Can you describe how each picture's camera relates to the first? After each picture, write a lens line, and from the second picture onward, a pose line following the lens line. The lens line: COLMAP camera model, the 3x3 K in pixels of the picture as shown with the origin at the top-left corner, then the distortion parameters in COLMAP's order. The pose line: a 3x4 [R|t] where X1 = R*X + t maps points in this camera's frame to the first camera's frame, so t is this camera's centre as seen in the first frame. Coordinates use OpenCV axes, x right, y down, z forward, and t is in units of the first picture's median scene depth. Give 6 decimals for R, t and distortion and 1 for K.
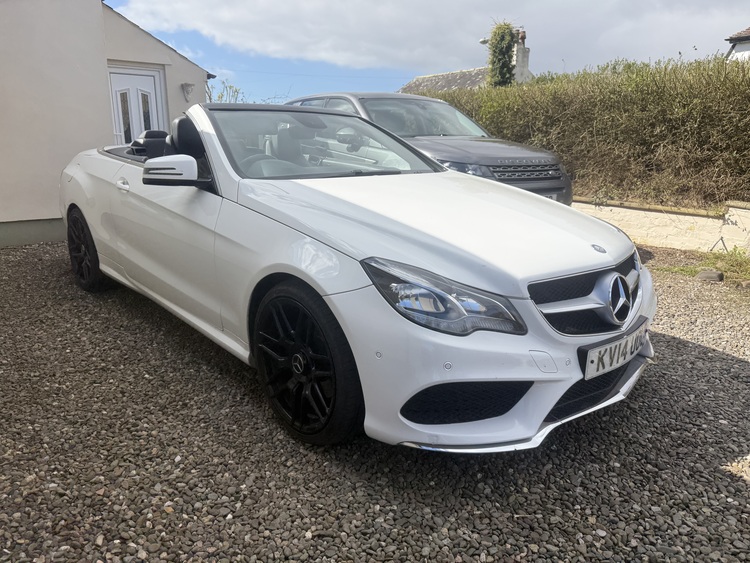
lens RADIAL K [[519.9, 0, 380.0], [0, 519.9, 282.3], [0, 0, 1]] dist [0.017905, -0.008372]
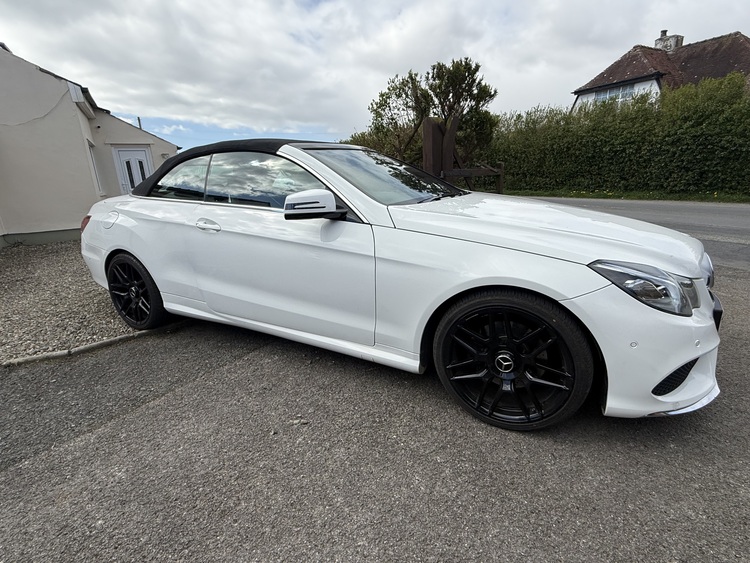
lens RADIAL K [[364.6, 0, 370.3], [0, 364.6, 278.4], [0, 0, 1]] dist [-0.001232, 0.000749]
pose [[0.950813, -0.134841, 0.278879, -0.542356], [0.134463, 0.990705, 0.020577, -0.070001], [-0.279061, 0.017935, 0.960106, 0.281257]]
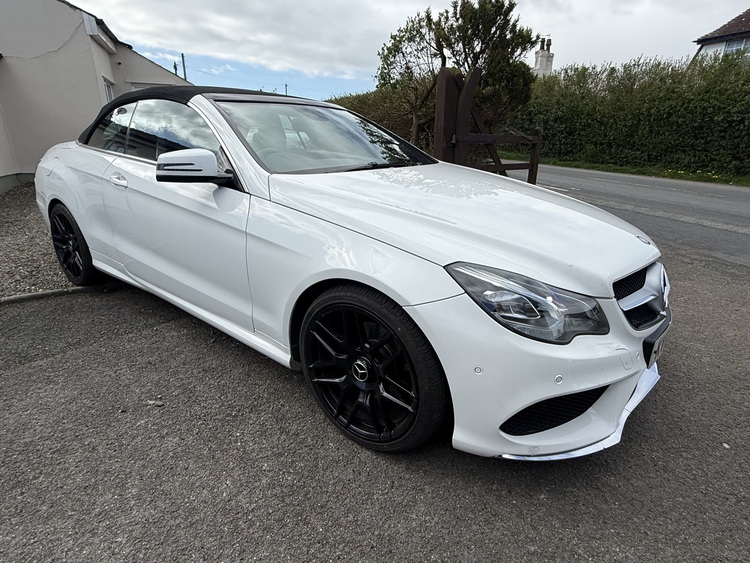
lens RADIAL K [[411.4, 0, 371.4], [0, 411.4, 281.8], [0, 0, 1]] dist [0.001175, 0.000097]
pose [[0.987891, -0.052172, 0.146113, -0.207138], [0.040411, 0.995785, 0.082338, -0.060182], [-0.149793, -0.075436, 0.985835, 0.229681]]
